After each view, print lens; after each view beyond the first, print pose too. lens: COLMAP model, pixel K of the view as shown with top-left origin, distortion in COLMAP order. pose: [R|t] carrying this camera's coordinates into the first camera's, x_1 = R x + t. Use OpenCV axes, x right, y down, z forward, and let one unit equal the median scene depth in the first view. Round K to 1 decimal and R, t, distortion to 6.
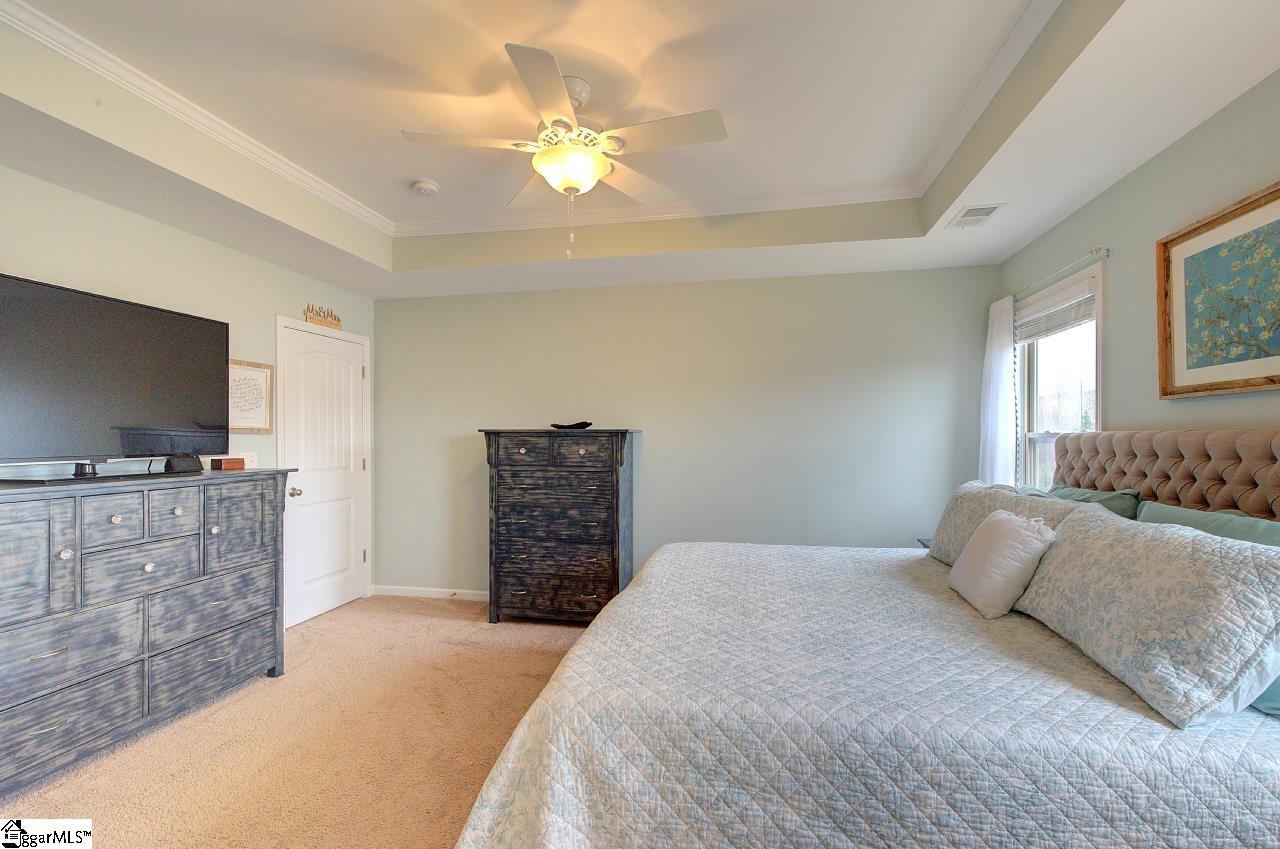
lens RADIAL K [[545.8, 0, 639.1], [0, 545.8, 431.8], [0, 0, 1]] dist [-0.002989, 0.000410]
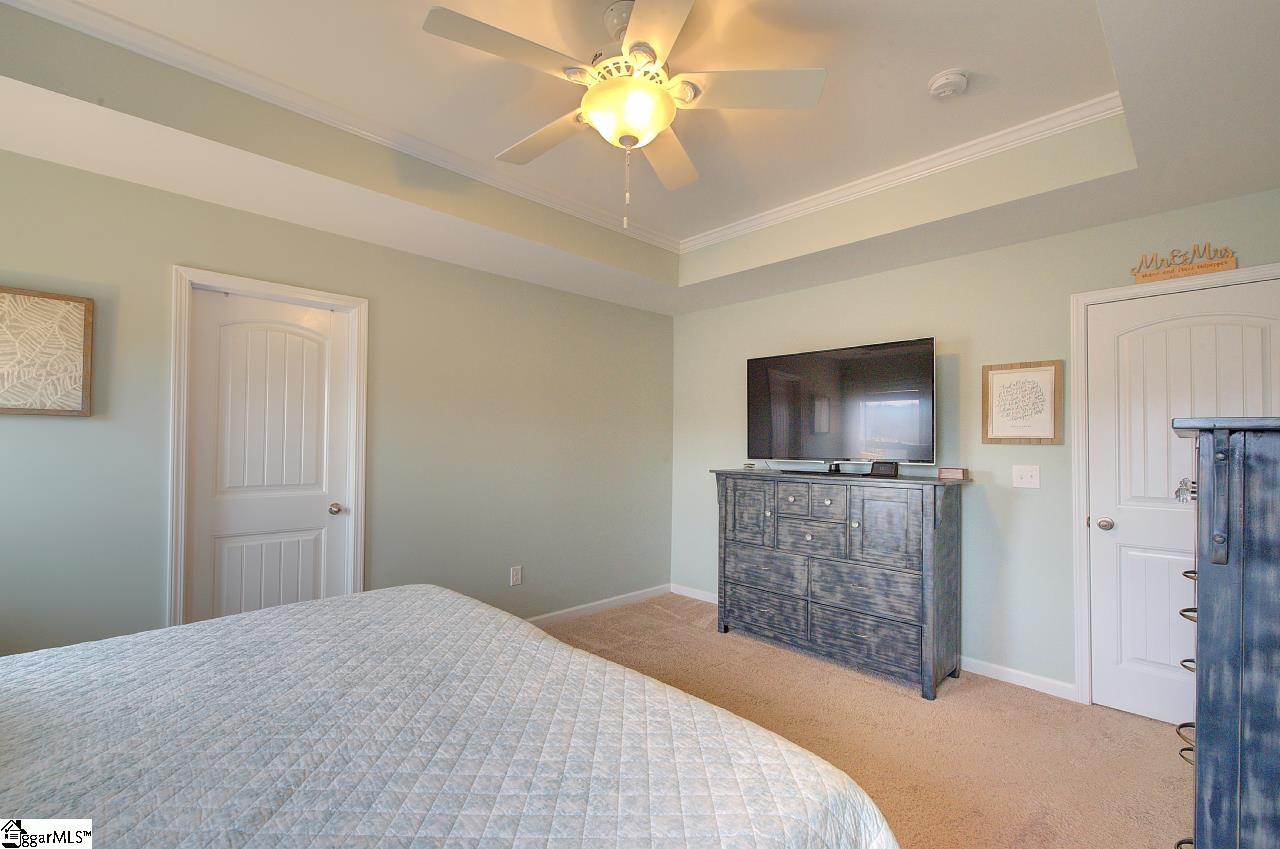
lens RADIAL K [[575.9, 0, 638.8], [0, 575.9, 430.8], [0, 0, 1]] dist [0.002103, 0.000085]
pose [[-0.576409, -0.022463, -0.816853, 0.575544], [-0.002086, 0.999659, -0.026019, 0.010641], [0.817159, -0.013293, -0.576259, 1.465166]]
